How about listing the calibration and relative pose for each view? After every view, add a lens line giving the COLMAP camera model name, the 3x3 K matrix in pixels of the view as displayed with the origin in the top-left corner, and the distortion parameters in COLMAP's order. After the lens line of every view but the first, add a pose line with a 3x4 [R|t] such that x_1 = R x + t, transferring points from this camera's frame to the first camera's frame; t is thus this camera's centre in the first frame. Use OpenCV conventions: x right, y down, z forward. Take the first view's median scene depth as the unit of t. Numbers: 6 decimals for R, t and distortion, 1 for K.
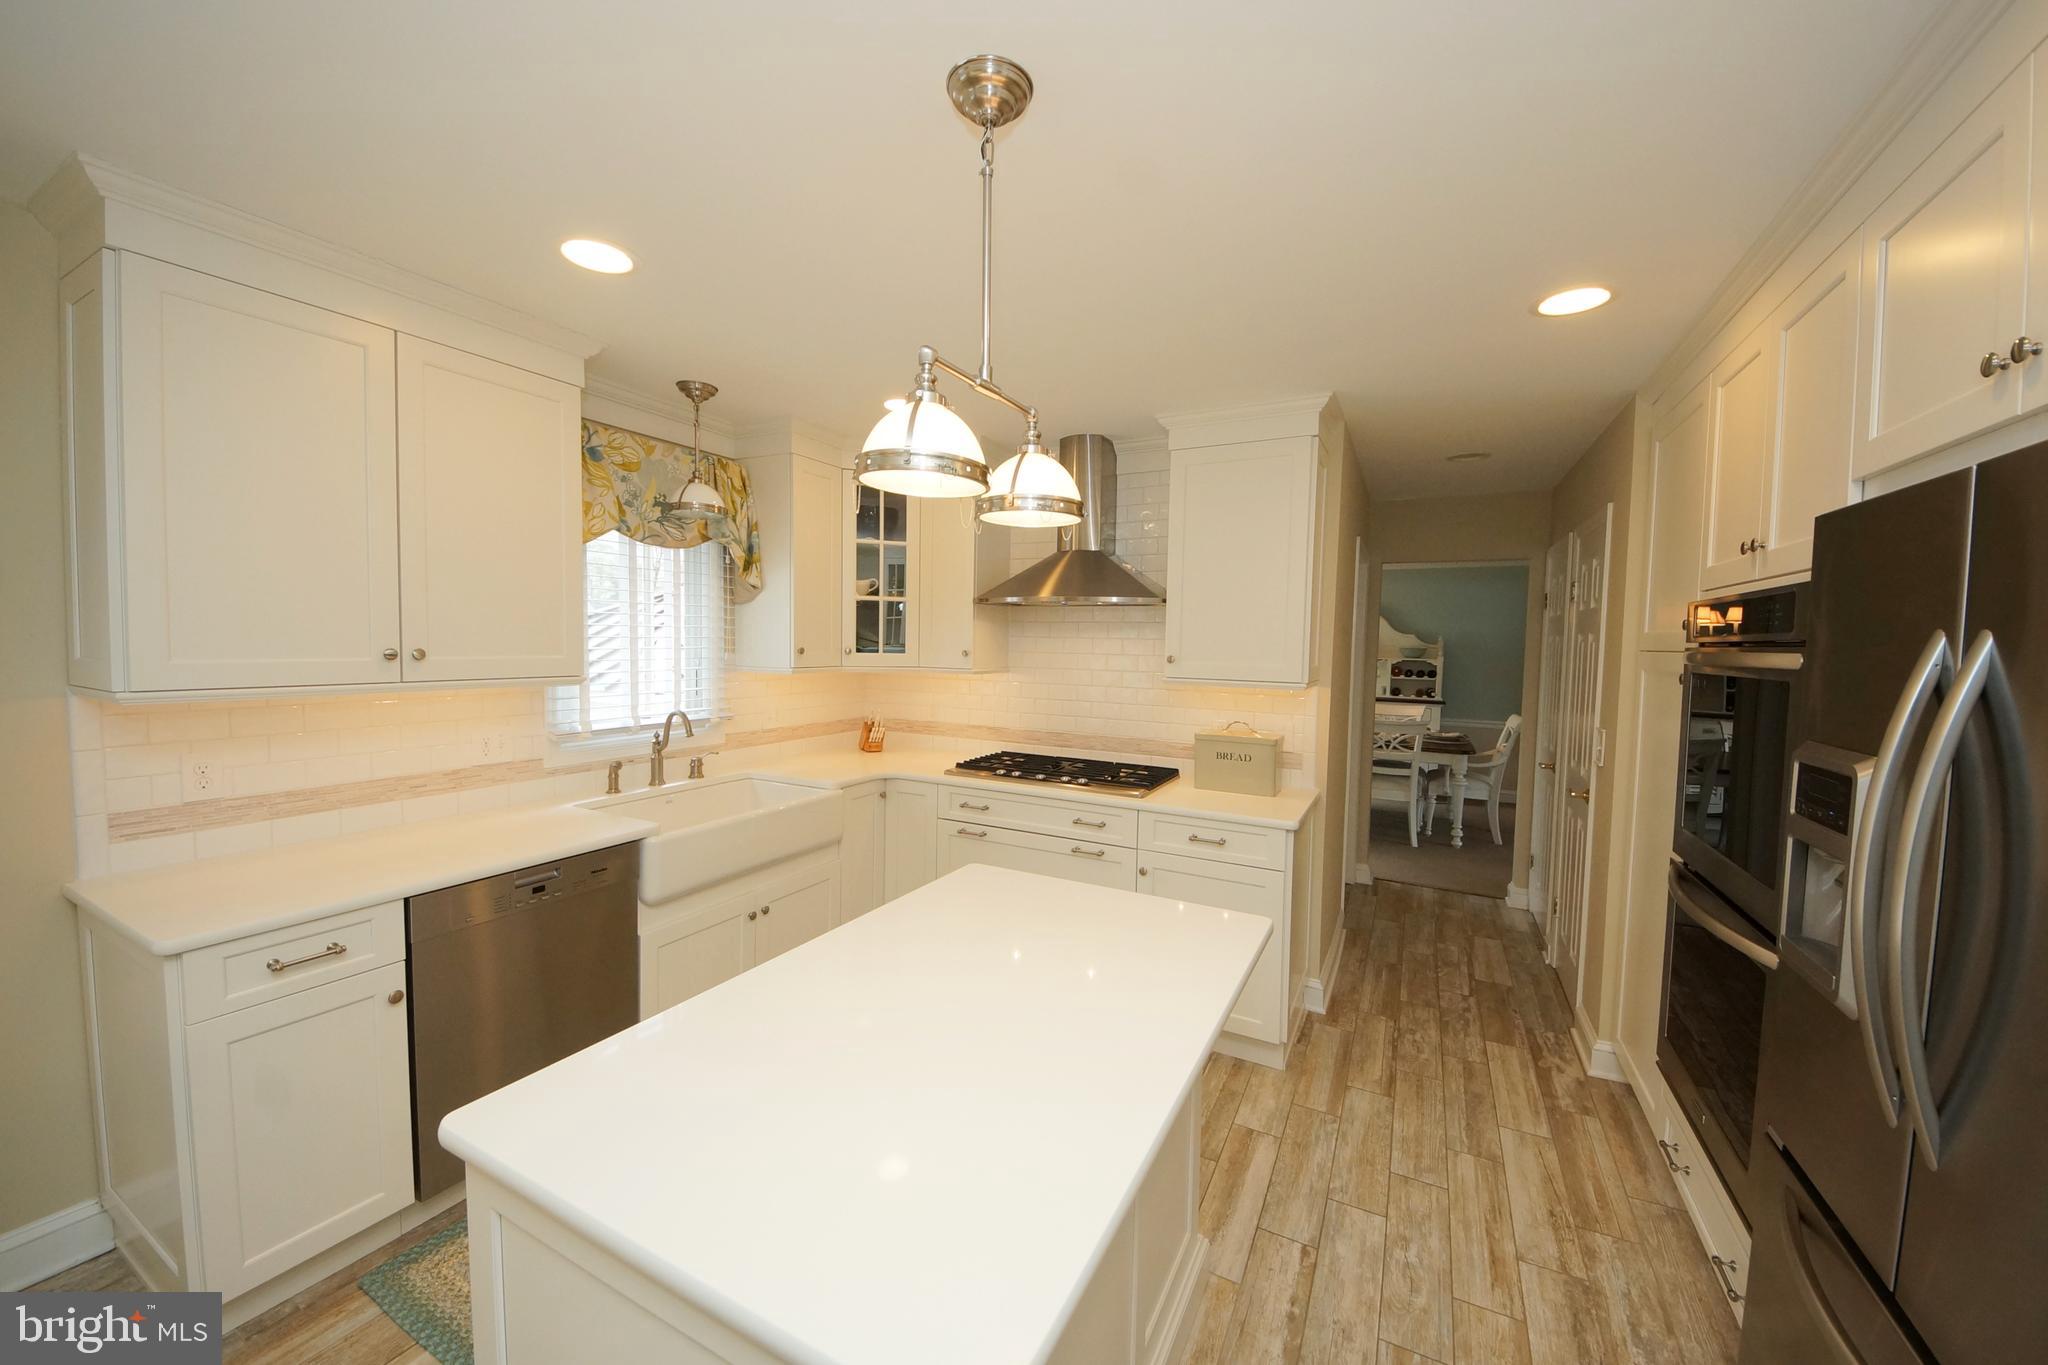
lens RADIAL K [[749.7, 0, 984.7], [0, 749.7, 680.1], [0, 0, 1]] dist [0.000251, -0.000014]
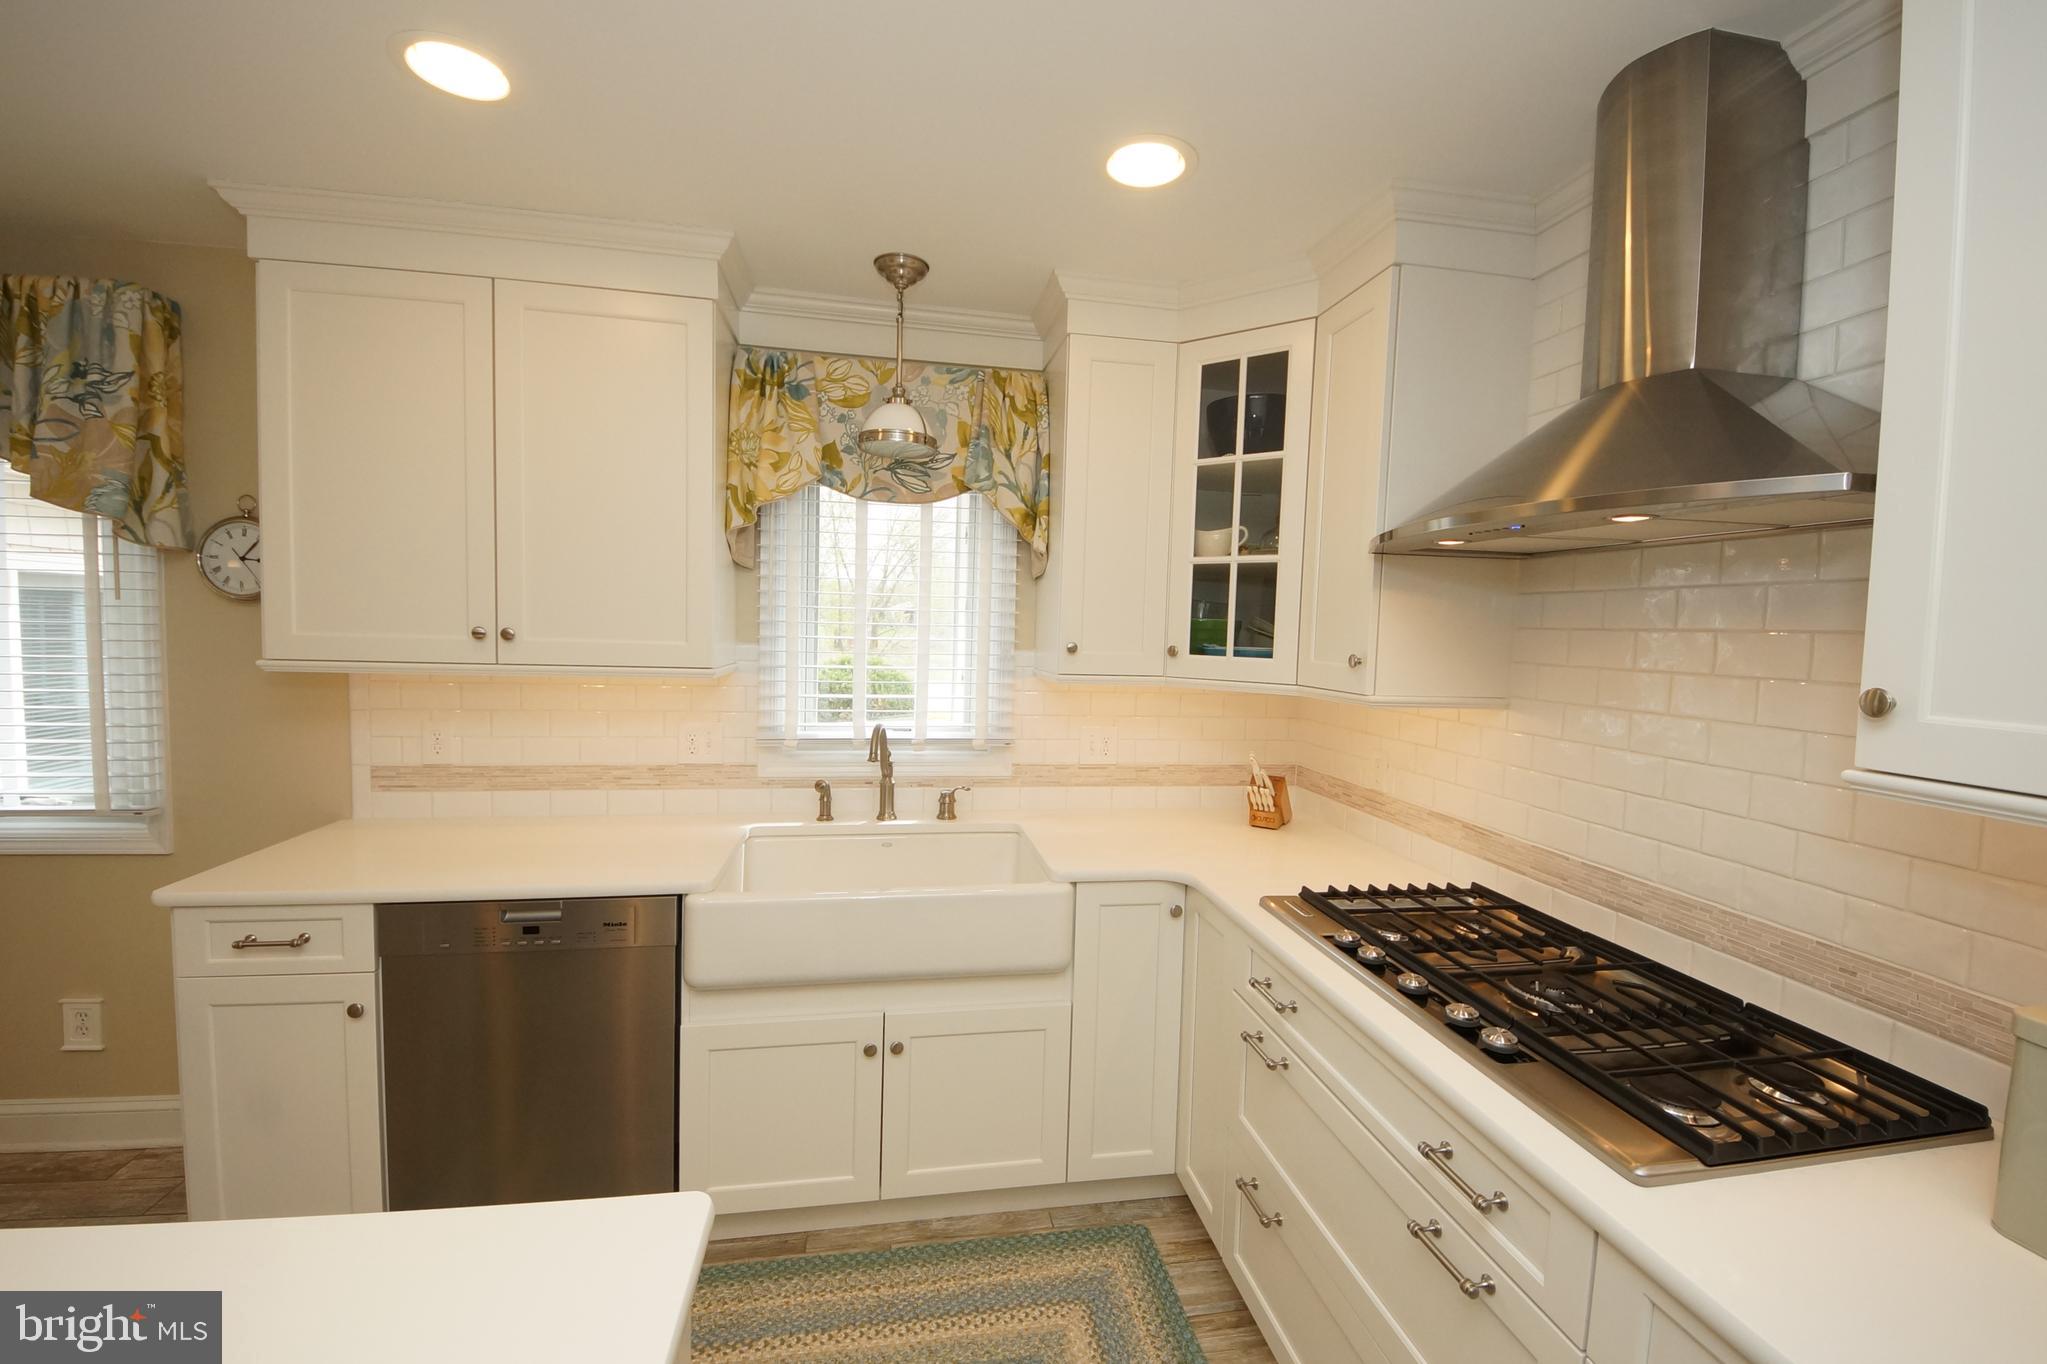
lens RADIAL K [[779.5, 0, 1023.5], [0, 779.5, 682.0], [0, 0, 1]] dist [0.000711, -0.000090]
pose [[0.639114, 0.051869, -0.767361, 0.254426], [-0.060134, 0.998039, 0.017378, -0.021549], [0.766758, 0.035038, 0.640980, 0.605855]]
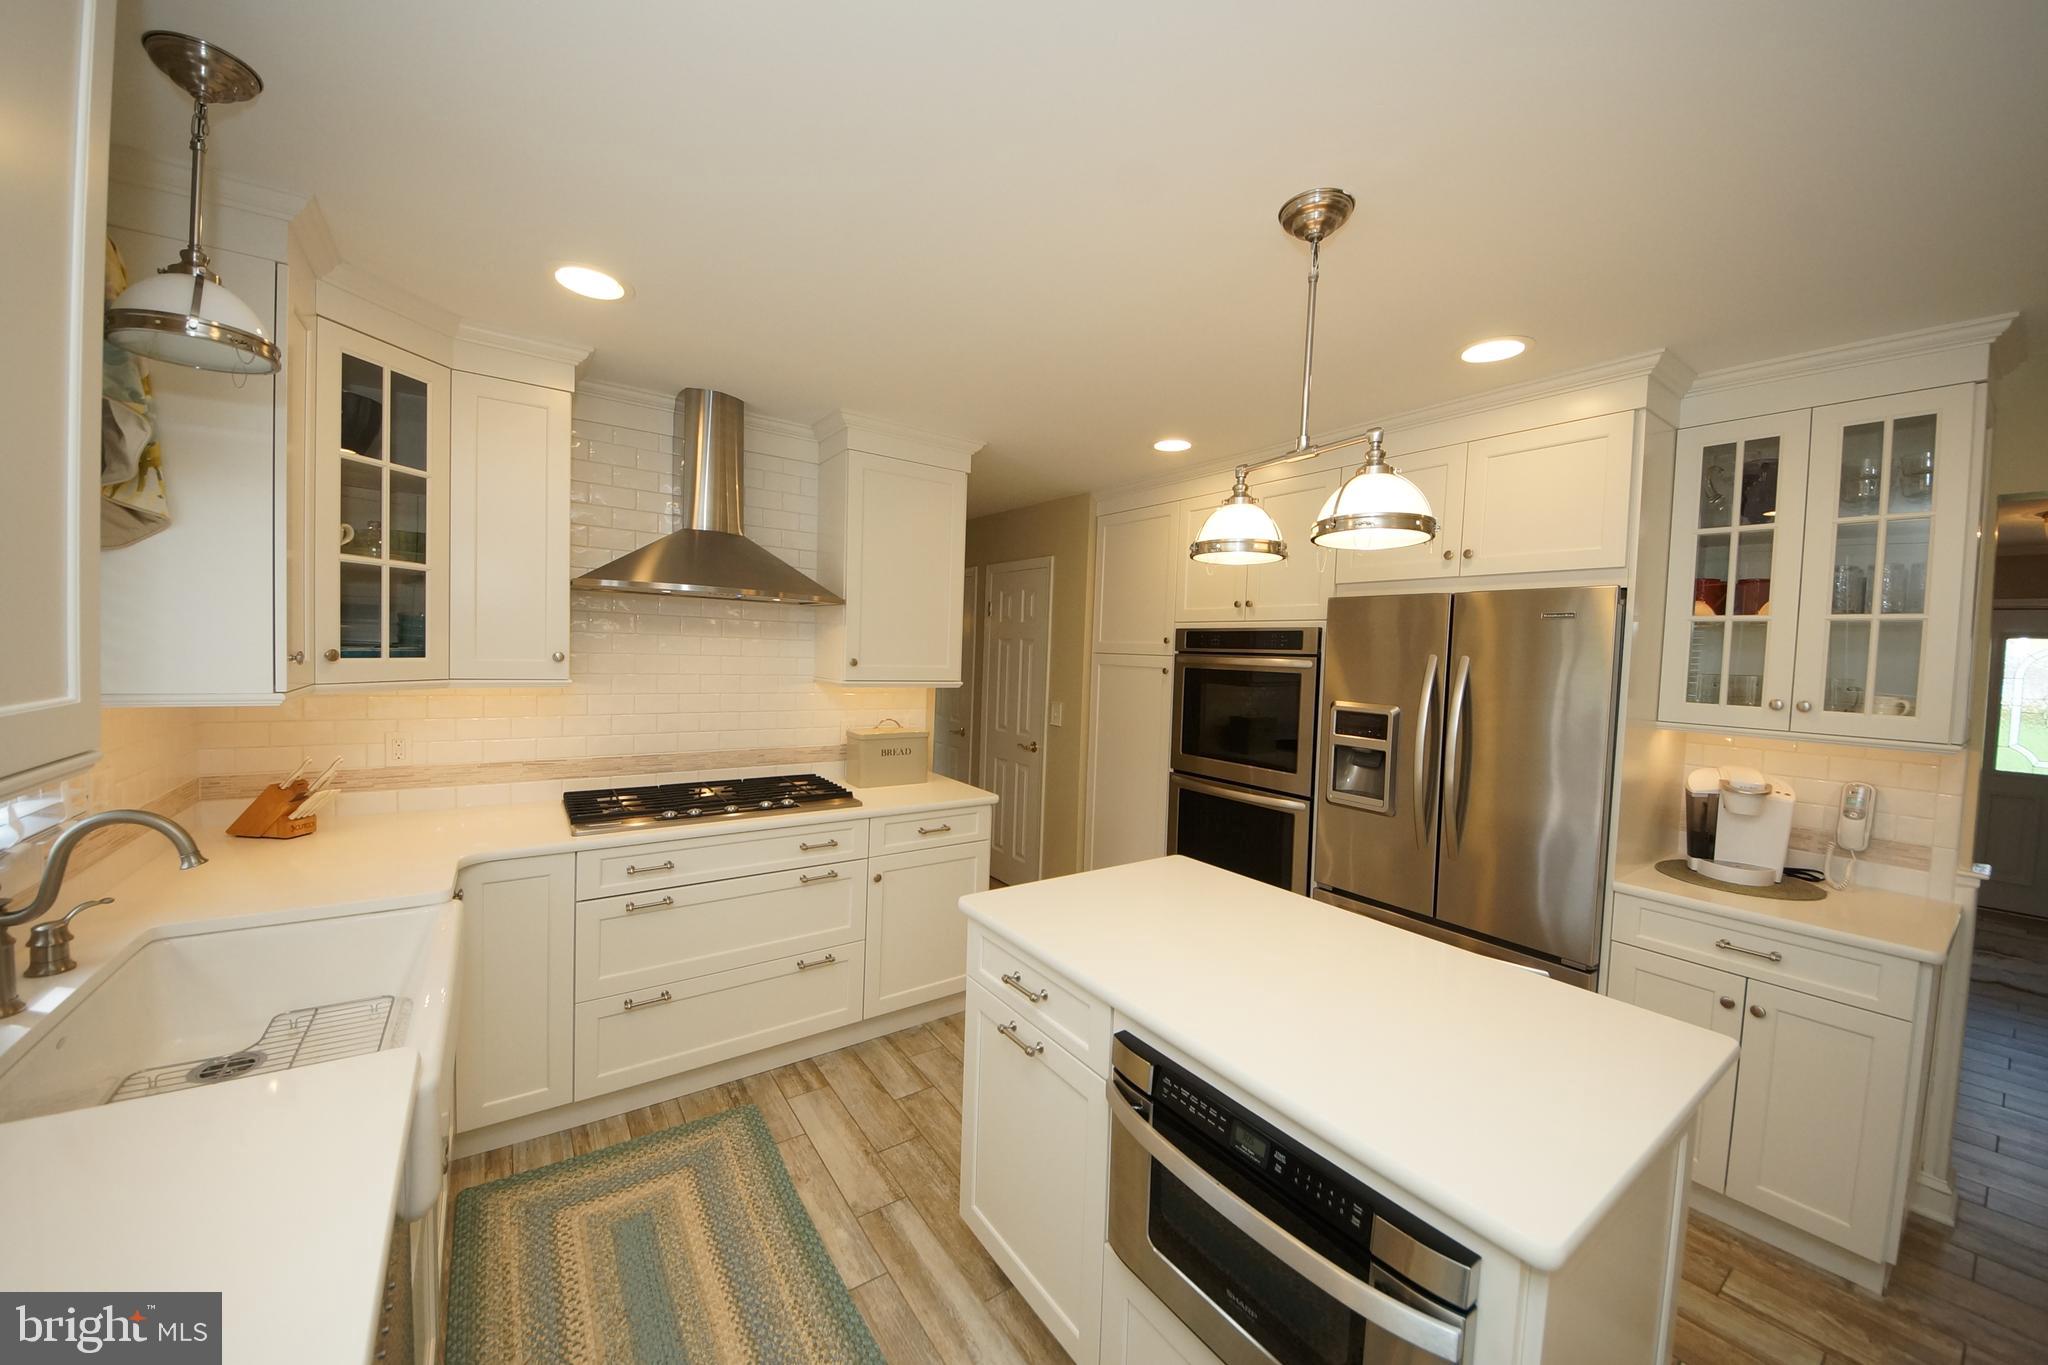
lens RADIAL K [[746.2, 0, 1024.0], [0, 746.2, 682.5], [0, 0, 1]] dist [0.000775, 0.000016]
pose [[0.418987, -0.045170, 0.906868, -0.539657], [0.023663, 0.998966, 0.038825, -0.033209], [-0.907684, 0.005192, 0.419622, 0.377103]]
